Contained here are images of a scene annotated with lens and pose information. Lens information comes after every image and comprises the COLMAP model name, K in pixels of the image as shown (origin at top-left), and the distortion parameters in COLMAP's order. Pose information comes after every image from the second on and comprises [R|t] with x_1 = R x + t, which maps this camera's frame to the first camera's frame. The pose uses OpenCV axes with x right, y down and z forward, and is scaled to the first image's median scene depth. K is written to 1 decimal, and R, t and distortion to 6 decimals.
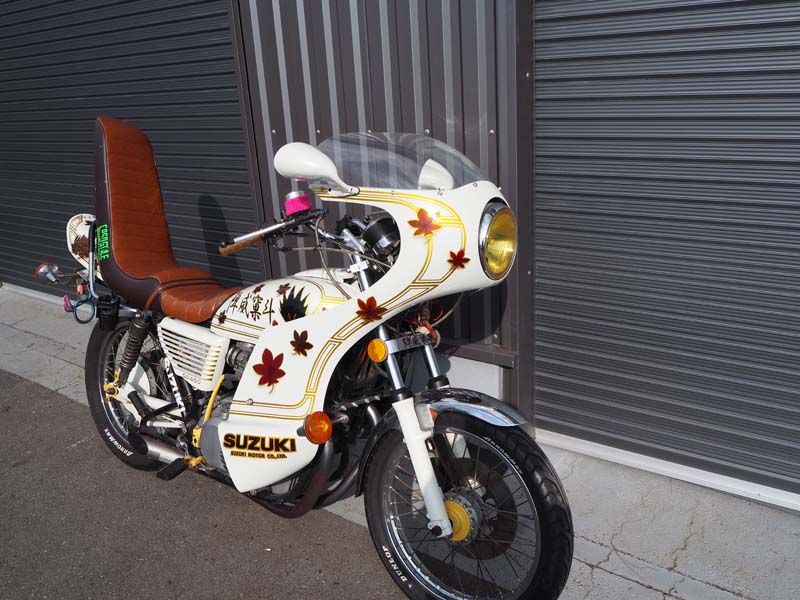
lens RADIAL K [[682.5, 0, 400.2], [0, 682.5, 303.1], [0, 0, 1]] dist [-0.021188, -0.013917]
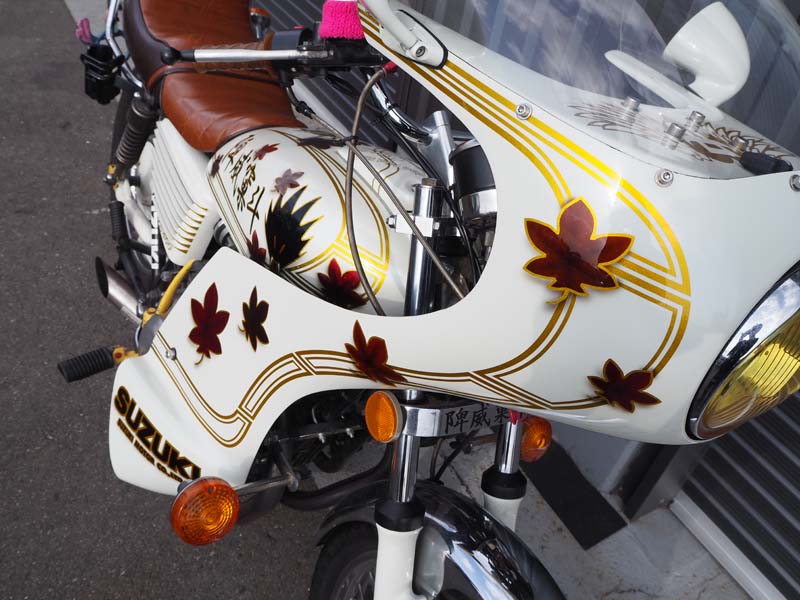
lens RADIAL K [[682.5, 0, 399.1], [0, 682.5, 300.8], [0, 0, 1]] dist [-0.021188, -0.013917]
pose [[0.883567, 0.422797, -0.201374, 0.031088], [-0.328560, 0.866080, 0.376767, -0.150481], [0.333702, -0.266735, 0.904154, 0.548347]]
